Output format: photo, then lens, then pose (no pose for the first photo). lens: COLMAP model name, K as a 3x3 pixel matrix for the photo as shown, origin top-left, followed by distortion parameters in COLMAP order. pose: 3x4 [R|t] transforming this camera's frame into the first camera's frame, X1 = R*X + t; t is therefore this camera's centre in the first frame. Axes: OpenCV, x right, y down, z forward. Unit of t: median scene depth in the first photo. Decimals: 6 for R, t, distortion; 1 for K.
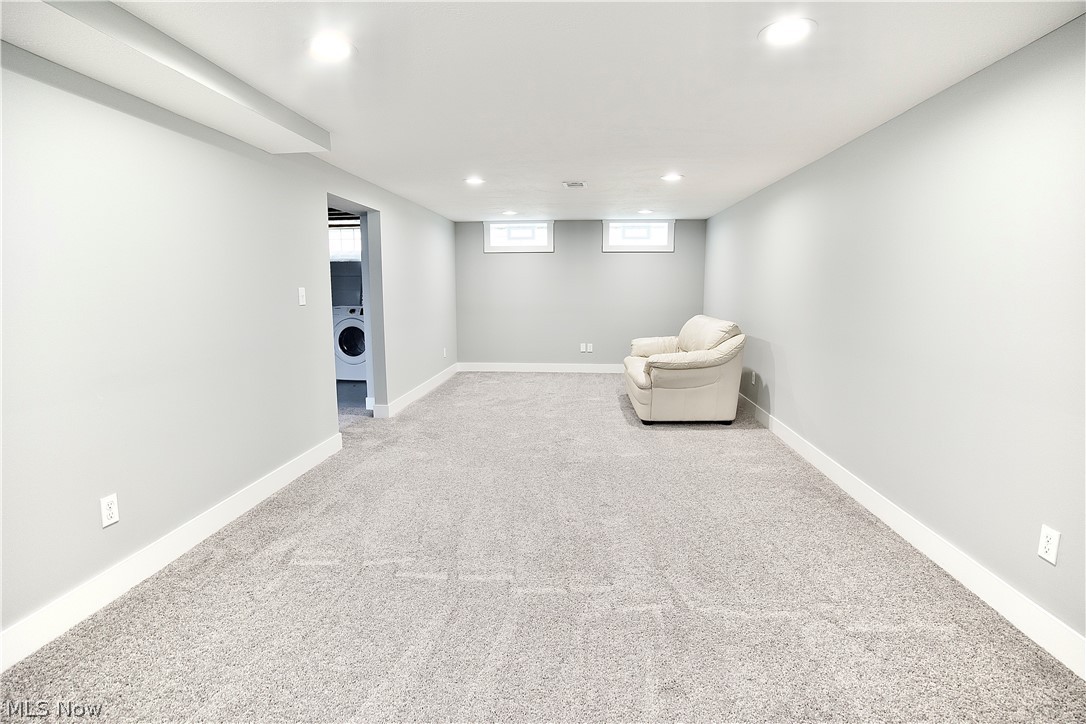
lens RADIAL K [[526.3, 0, 543.0], [0, 526.3, 355.4], [0, 0, 1]] dist [-0.038519, -0.000202]
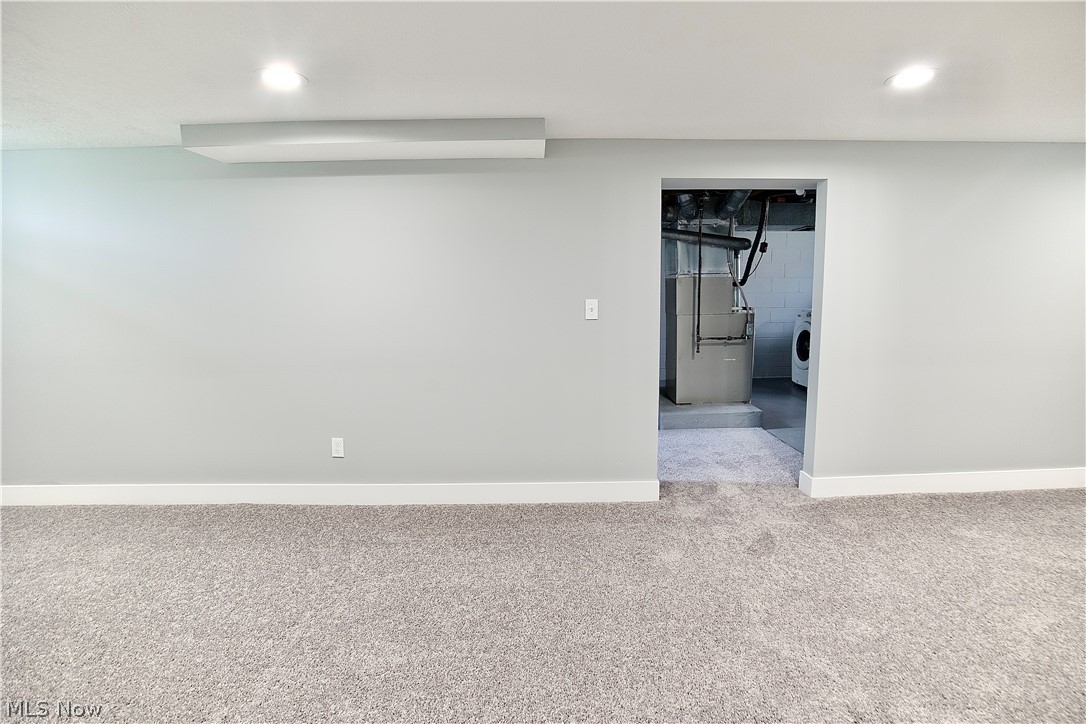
lens RADIAL K [[526.3, 0, 543.0], [0, 526.3, 355.4], [0, 0, 1]] dist [-0.038519, -0.000202]
pose [[0.094879, 0.135559, -0.986216, 0.412430], [-0.121956, 0.984805, 0.123632, -0.136477], [0.987990, 0.108545, 0.109970, 0.830948]]
